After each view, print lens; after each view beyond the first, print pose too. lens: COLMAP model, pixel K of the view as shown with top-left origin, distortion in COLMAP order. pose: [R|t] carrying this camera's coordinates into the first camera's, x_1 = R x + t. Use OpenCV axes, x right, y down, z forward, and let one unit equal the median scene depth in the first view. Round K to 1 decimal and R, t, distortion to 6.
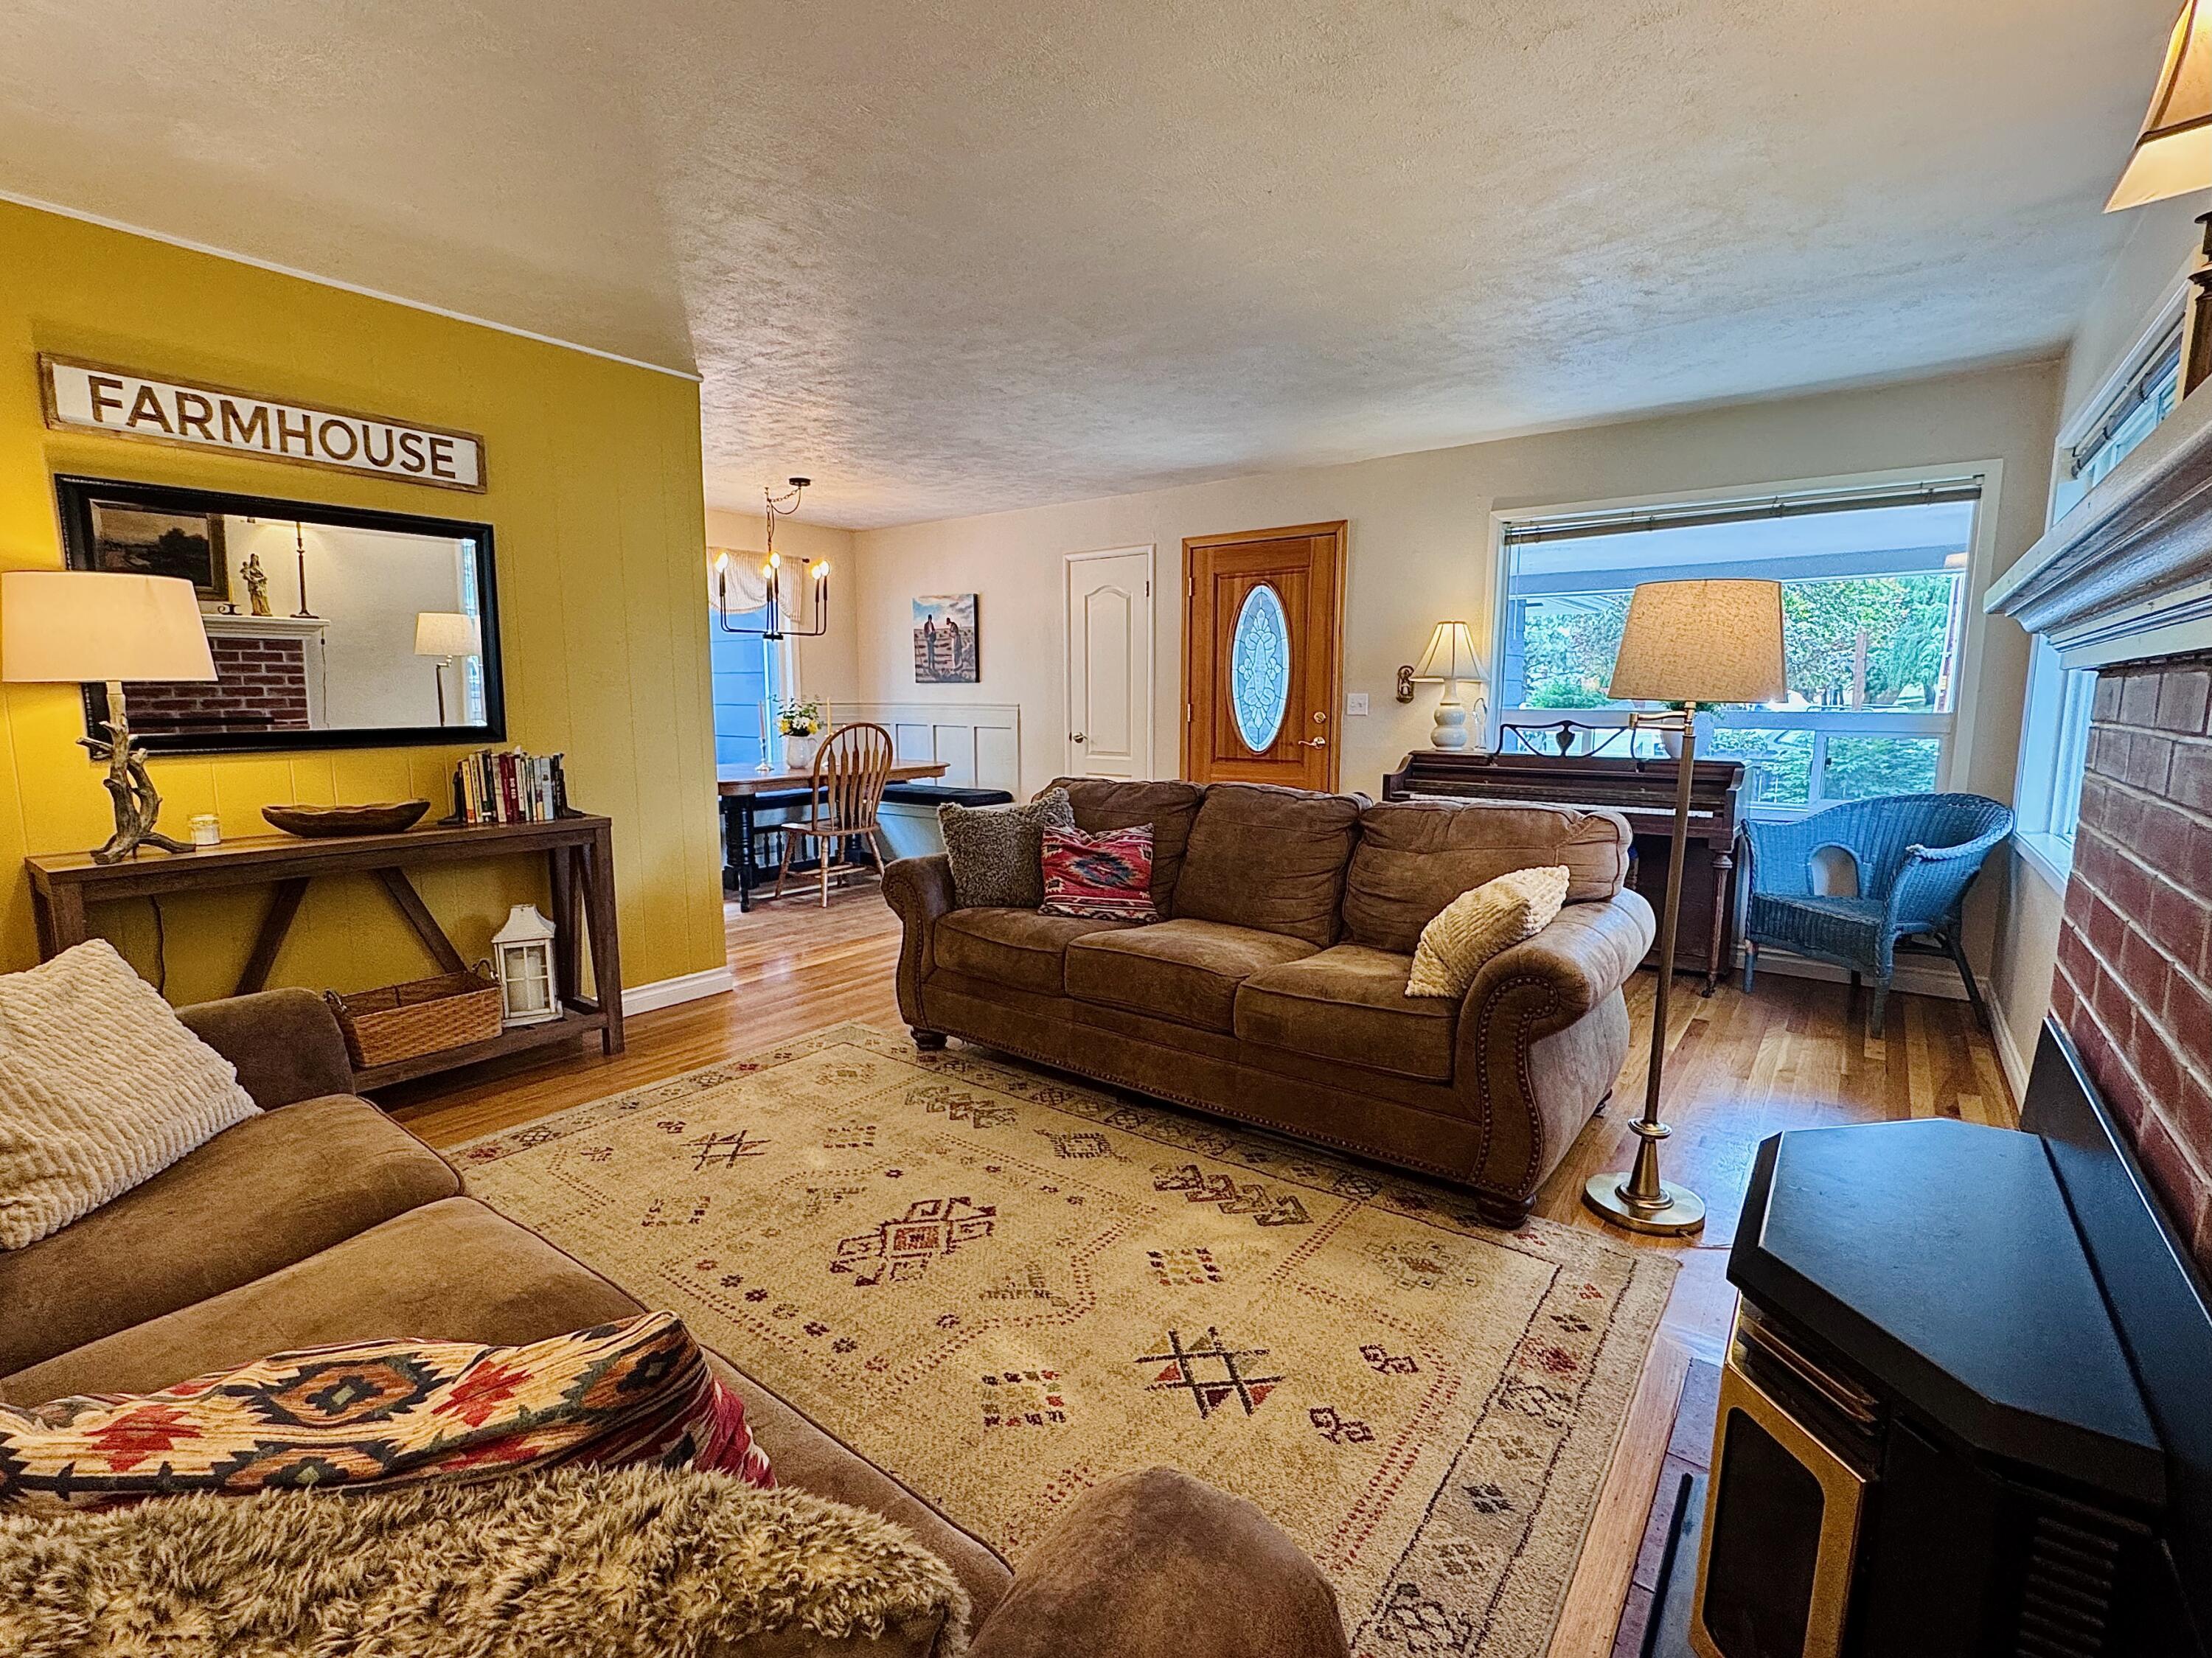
lens RADIAL K [[1003.6, 0, 1099.3], [0, 1003.6, 829.4], [0, 0, 1]] dist [-0.000705, -0.000006]
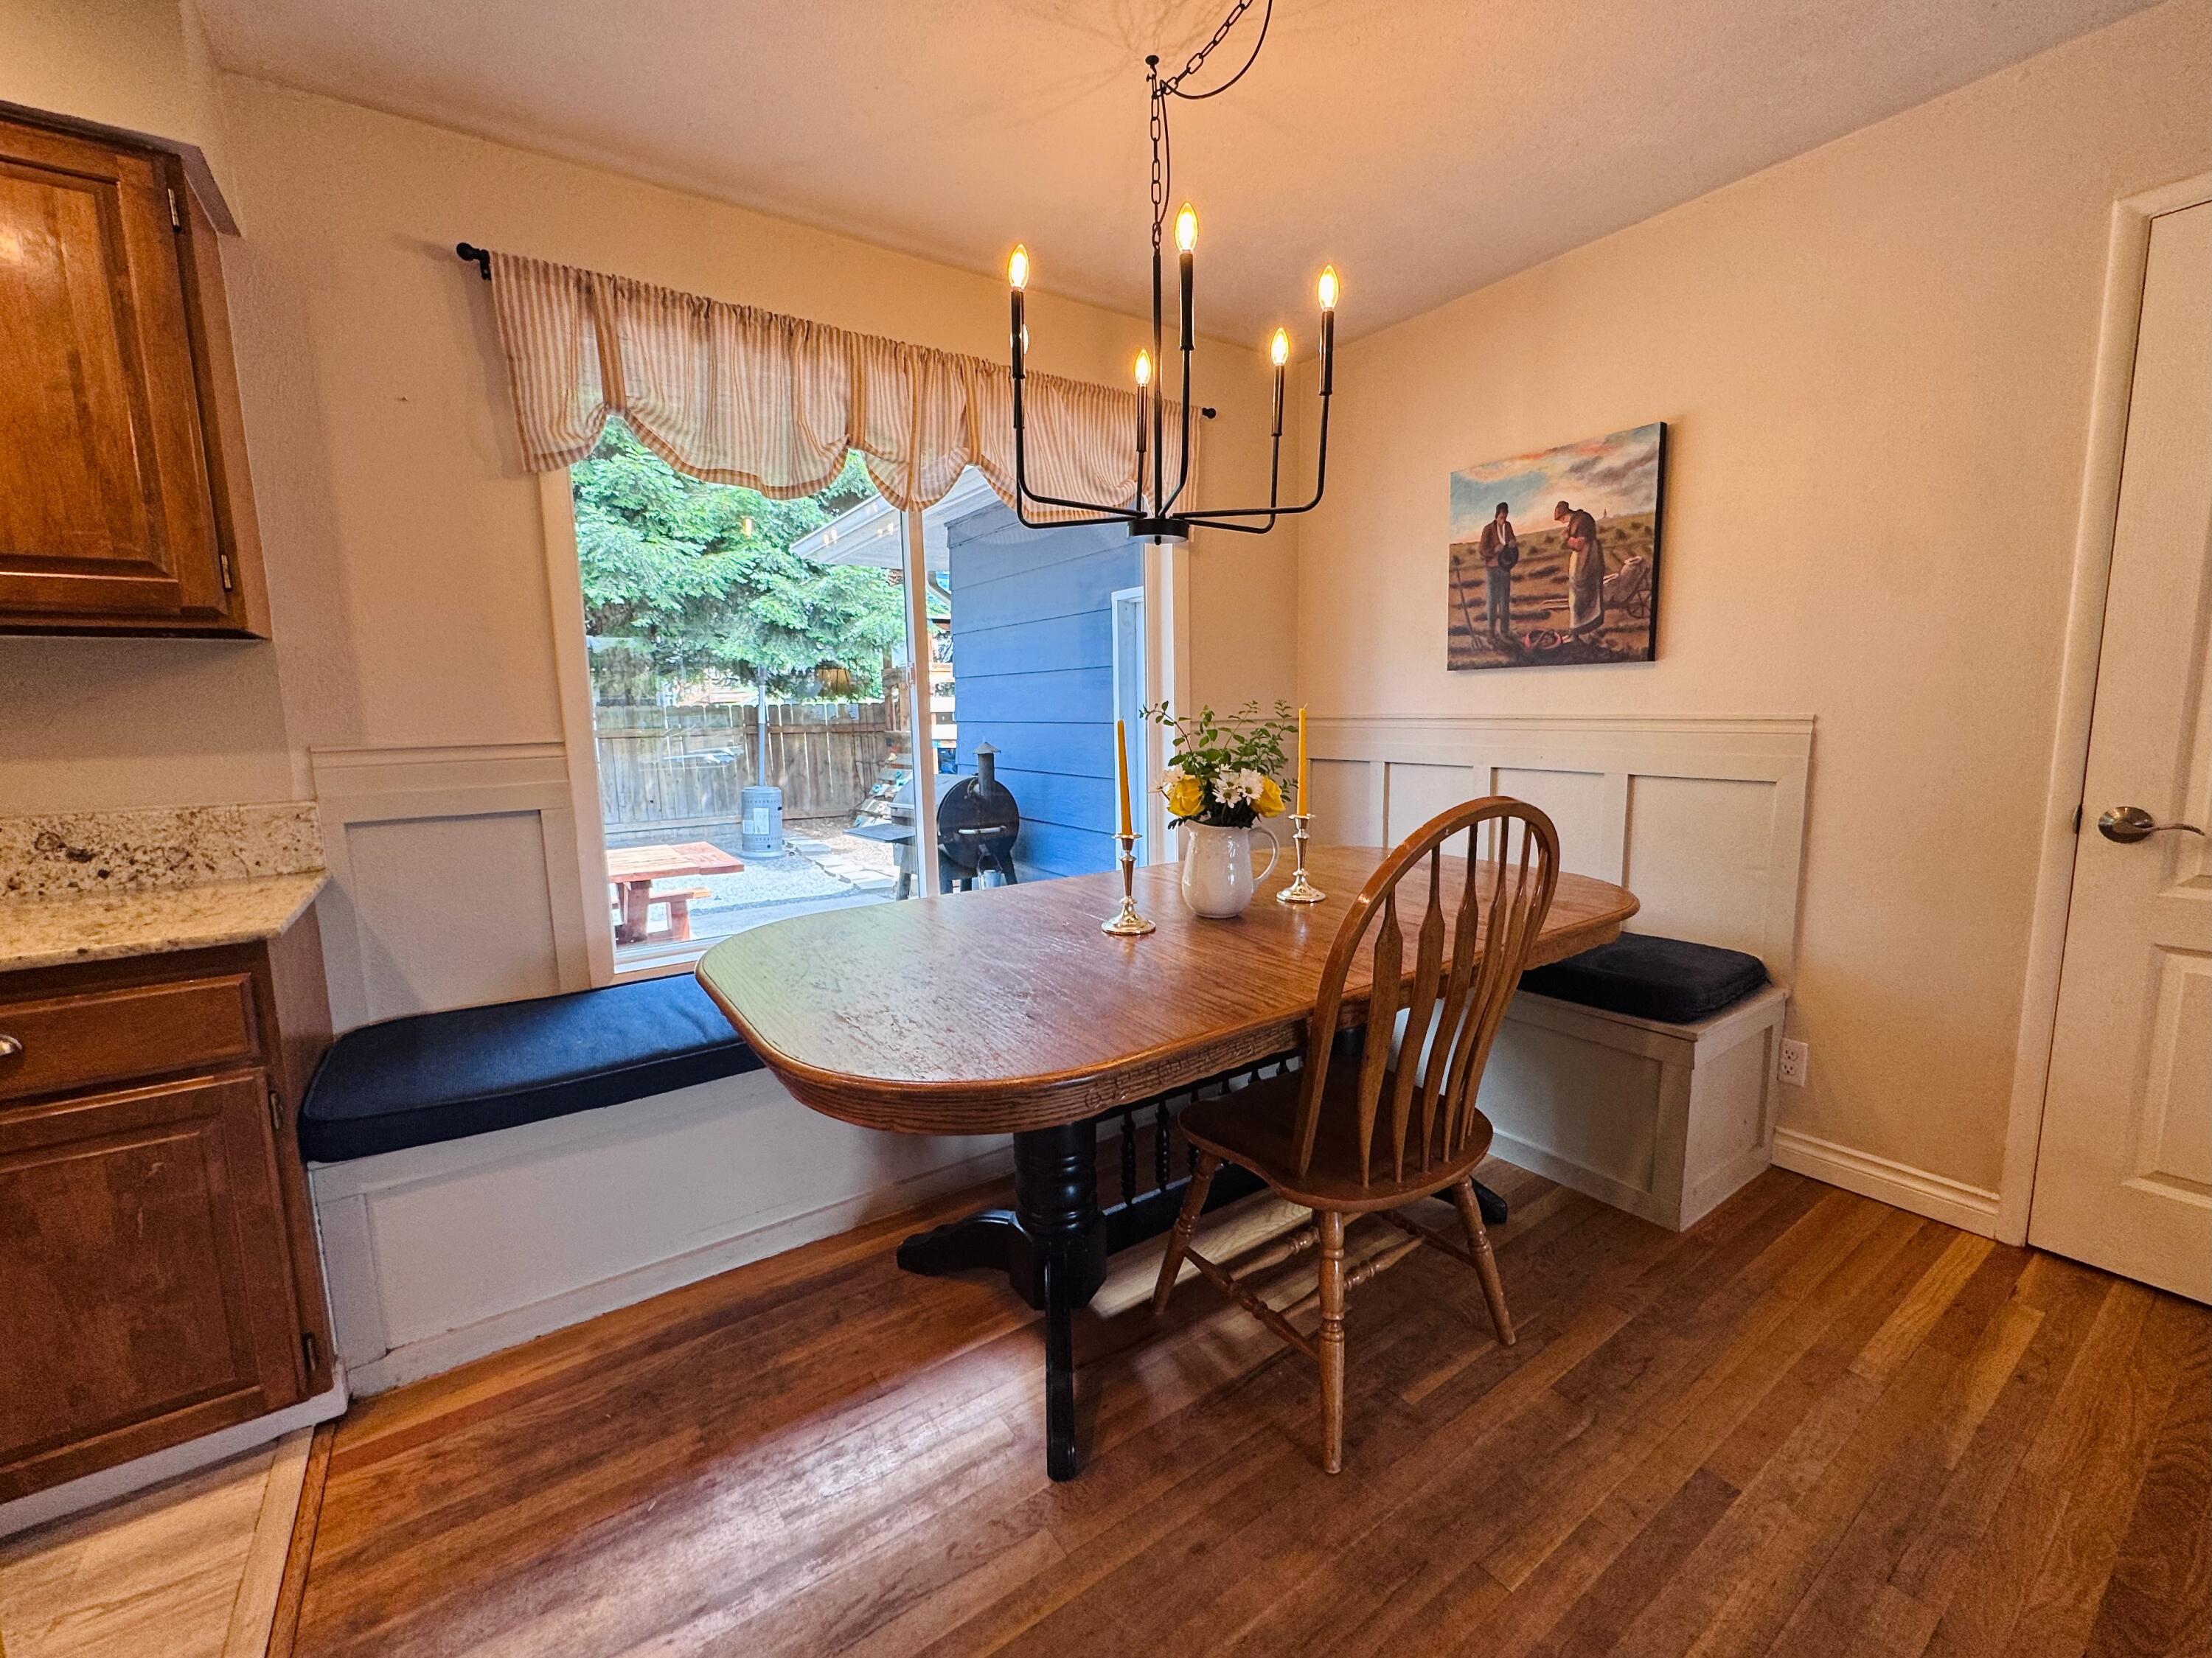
lens RADIAL K [[889.0, 0, 1103.1], [0, 889.0, 825.5], [0, 0, 1]] dist [-0.002151, 0.000284]
pose [[0.949807, 0.021334, -0.312108, -0.212154], [-0.020076, 0.999772, 0.007245, -0.080942], [0.312192, -0.000615, 0.950019, 0.608452]]
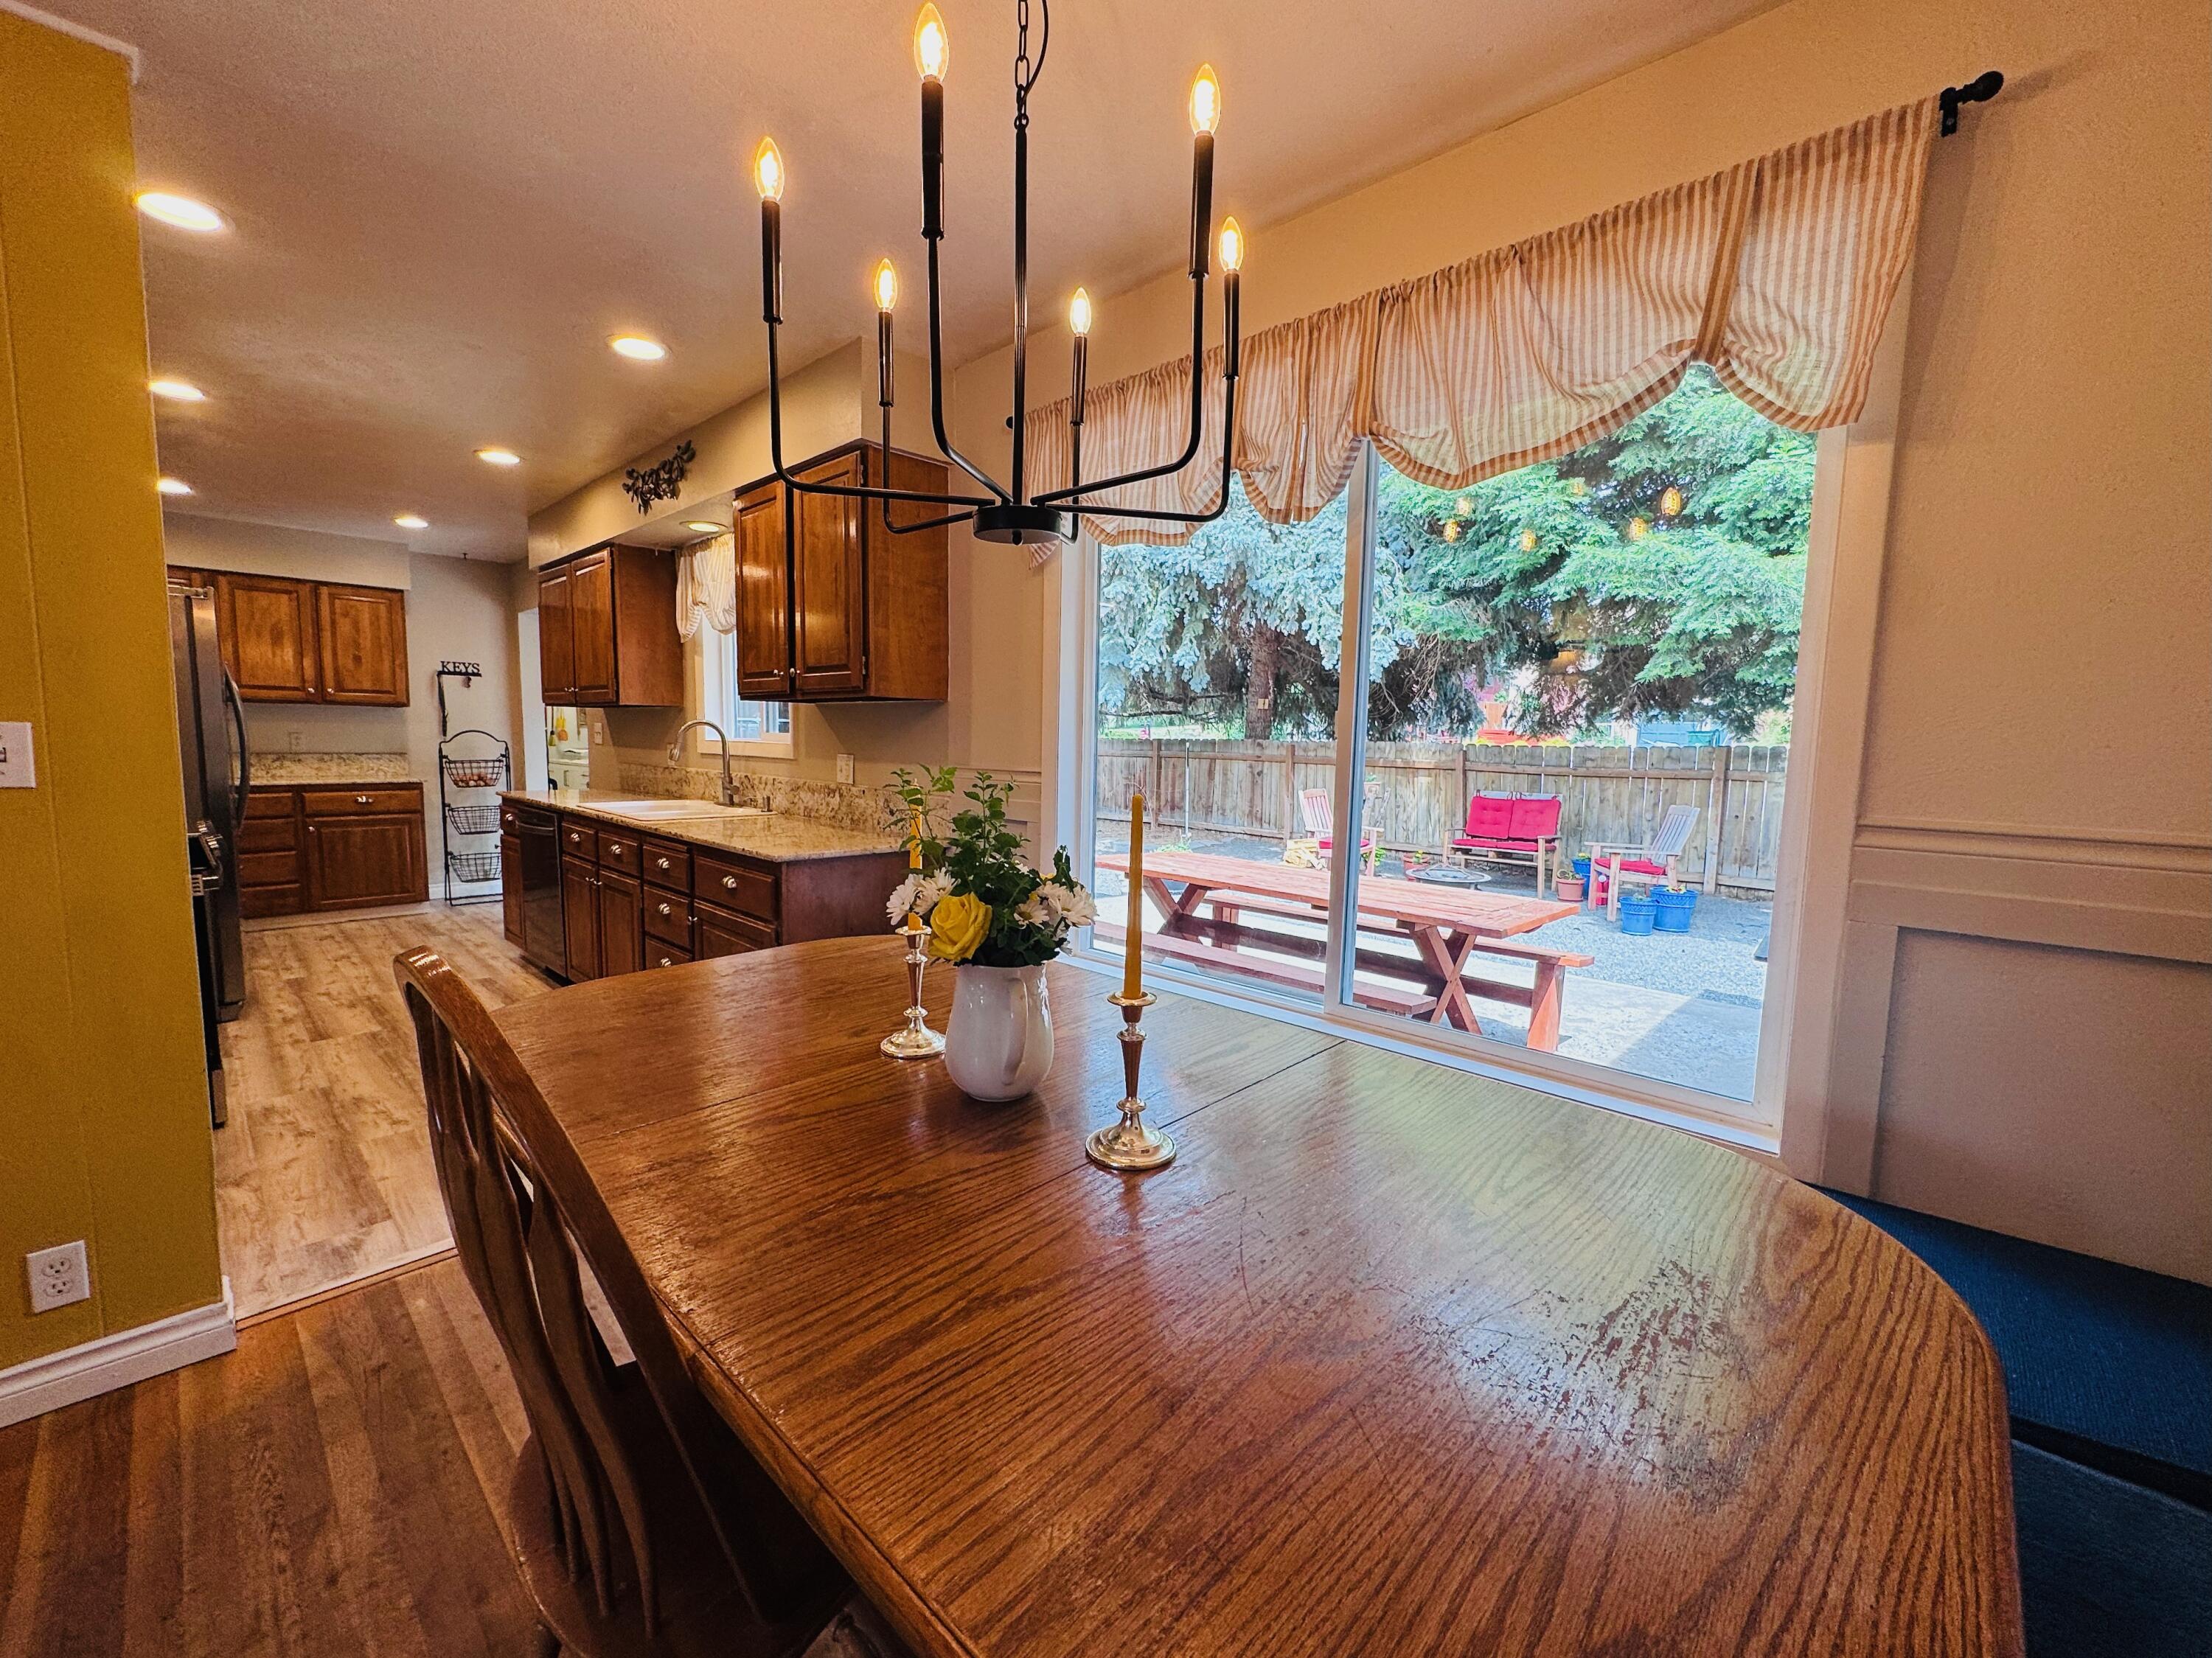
lens RADIAL K [[889.0, 0, 1100.6], [0, 889.0, 831.2], [0, 0, 1]] dist [-0.002151, 0.000284]
pose [[-0.105677, 0.091504, -0.990181, -0.097258], [-0.150961, 0.982740, 0.106928, -0.122442], [0.982875, 0.160778, -0.090040, 0.899298]]
